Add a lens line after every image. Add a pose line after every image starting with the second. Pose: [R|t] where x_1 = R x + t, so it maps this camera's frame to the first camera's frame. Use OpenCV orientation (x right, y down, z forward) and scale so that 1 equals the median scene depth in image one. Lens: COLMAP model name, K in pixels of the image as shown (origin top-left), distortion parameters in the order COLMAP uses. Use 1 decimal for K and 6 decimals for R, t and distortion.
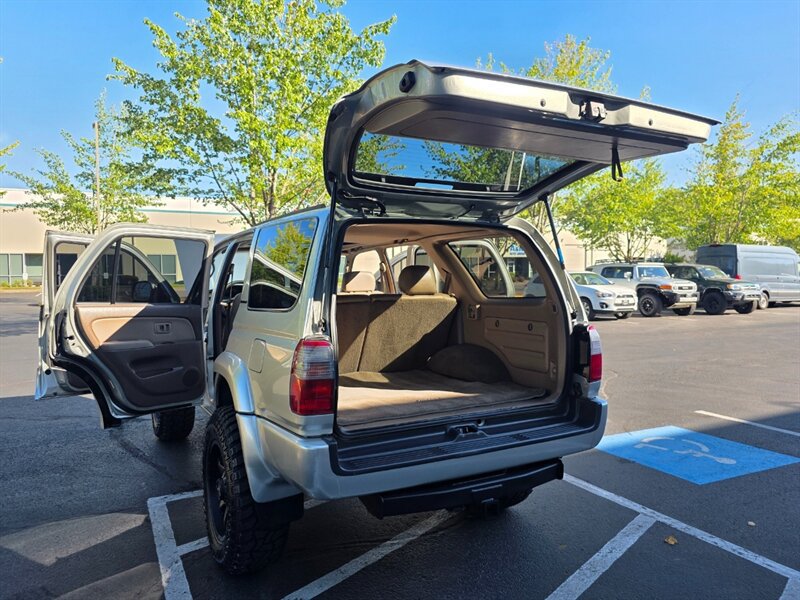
lens RADIAL K [[598.2, 0, 401.2], [0, 598.2, 289.9], [0, 0, 1]] dist [0.037256, -0.008282]
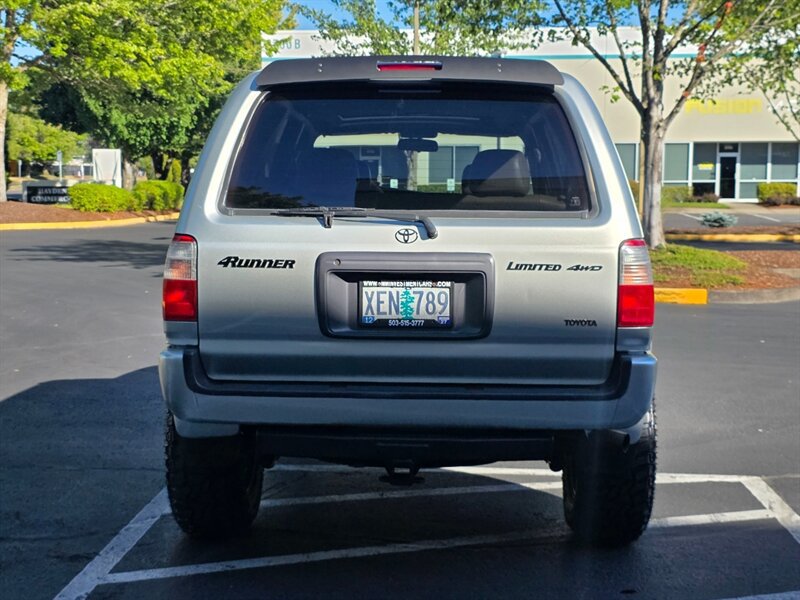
lens RADIAL K [[1293.9, 0, 384.6], [0, 1293.9, 312.4], [0, 0, 1]] dist [0.143006, -0.185846]
pose [[0.853460, 0.059959, -0.517698, 0.736178], [-0.023325, 0.996759, 0.076990, 0.031717], [0.520636, -0.053633, 0.852092, -0.294724]]
